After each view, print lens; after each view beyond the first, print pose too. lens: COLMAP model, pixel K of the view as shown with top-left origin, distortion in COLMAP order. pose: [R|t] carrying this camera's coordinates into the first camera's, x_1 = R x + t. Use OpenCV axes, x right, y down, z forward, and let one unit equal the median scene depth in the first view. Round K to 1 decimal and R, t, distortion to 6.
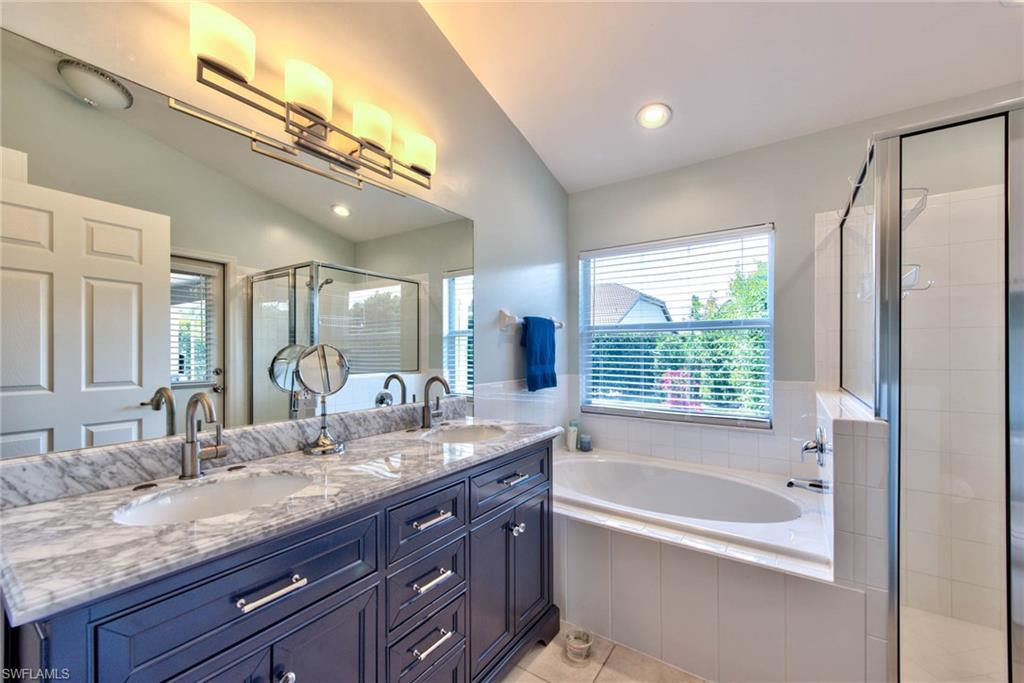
lens RADIAL K [[408.0, 0, 512.0], [0, 408.0, 341.5], [0, 0, 1]] dist [0.000075, -0.000026]
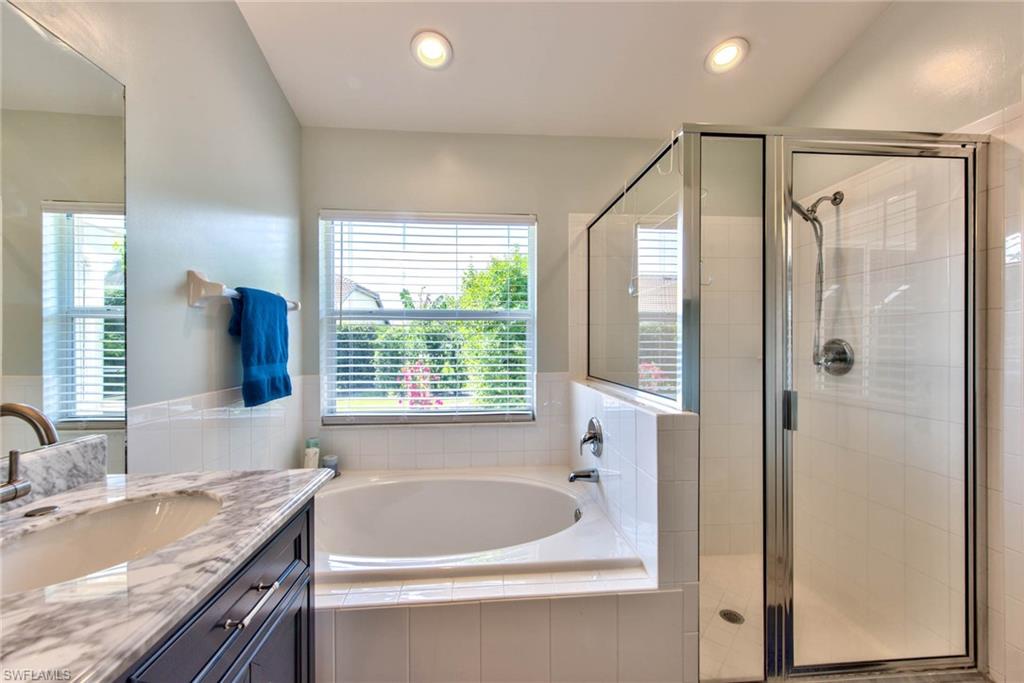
lens RADIAL K [[408.7, 0, 512.0], [0, 408.7, 341.5], [0, 0, 1]] dist [0.015743, -0.007024]
pose [[0.779939, 0.003585, 0.625845, -0.033555], [-0.014891, 0.999807, 0.012830, 0.007488], [-0.625678, -0.019326, 0.779842, 0.245181]]
